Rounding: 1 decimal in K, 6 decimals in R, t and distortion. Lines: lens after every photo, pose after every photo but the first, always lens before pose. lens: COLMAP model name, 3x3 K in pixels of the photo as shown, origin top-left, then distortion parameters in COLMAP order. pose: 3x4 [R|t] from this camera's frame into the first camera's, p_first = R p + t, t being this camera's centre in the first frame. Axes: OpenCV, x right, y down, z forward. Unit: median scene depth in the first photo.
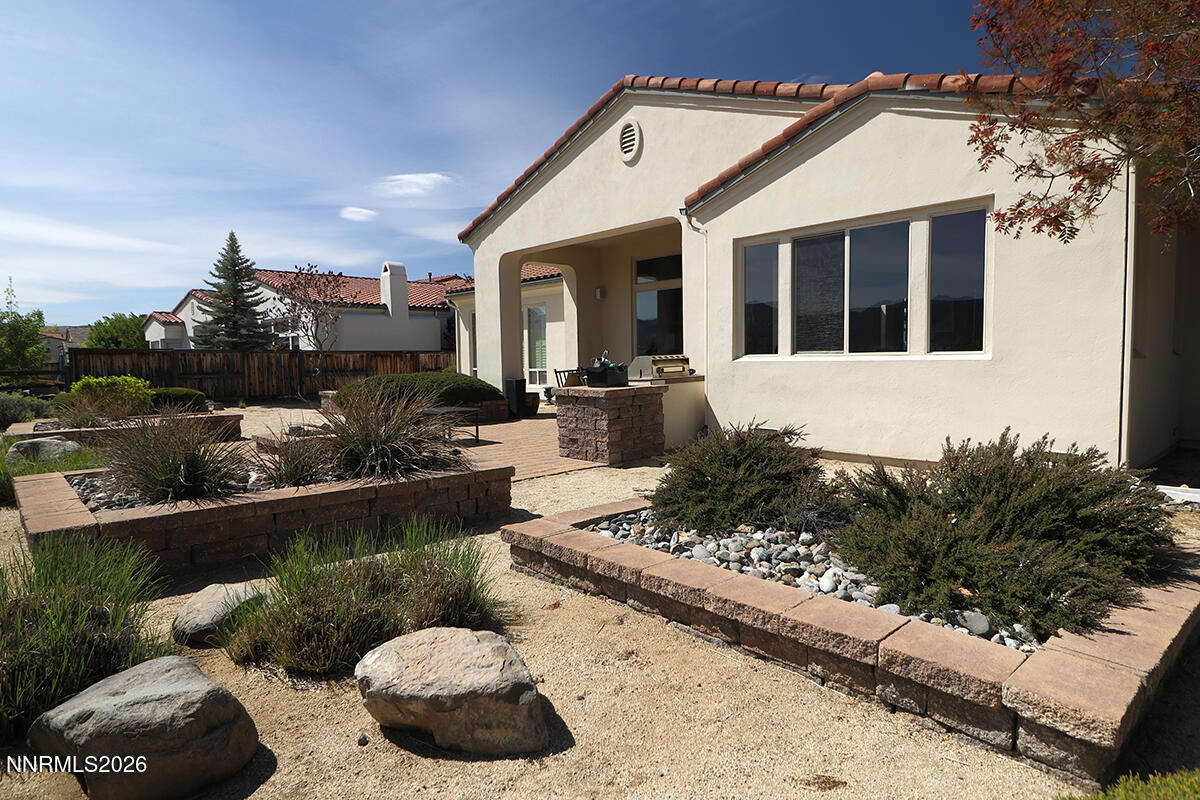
lens RADIAL K [[671.4, 0, 604.4], [0, 671.4, 396.5], [0, 0, 1]] dist [0.005046, 0.000560]
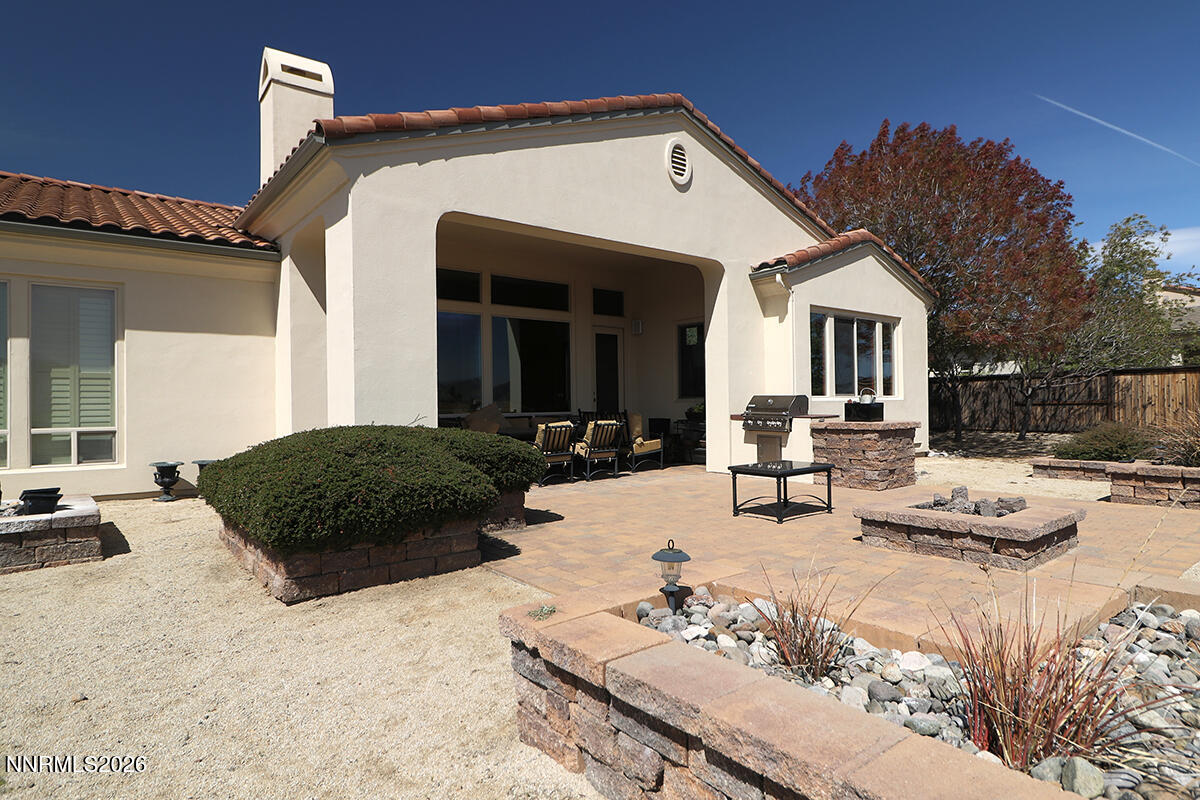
lens RADIAL K [[671.4, 0, 604.4], [0, 671.4, 396.5], [0, 0, 1]] dist [0.005046, 0.000560]
pose [[0.060987, 0.018811, 0.997961, -0.968349], [0.066643, 0.997515, -0.022875, -0.053053], [-0.995911, 0.067902, 0.059582, 1.173702]]
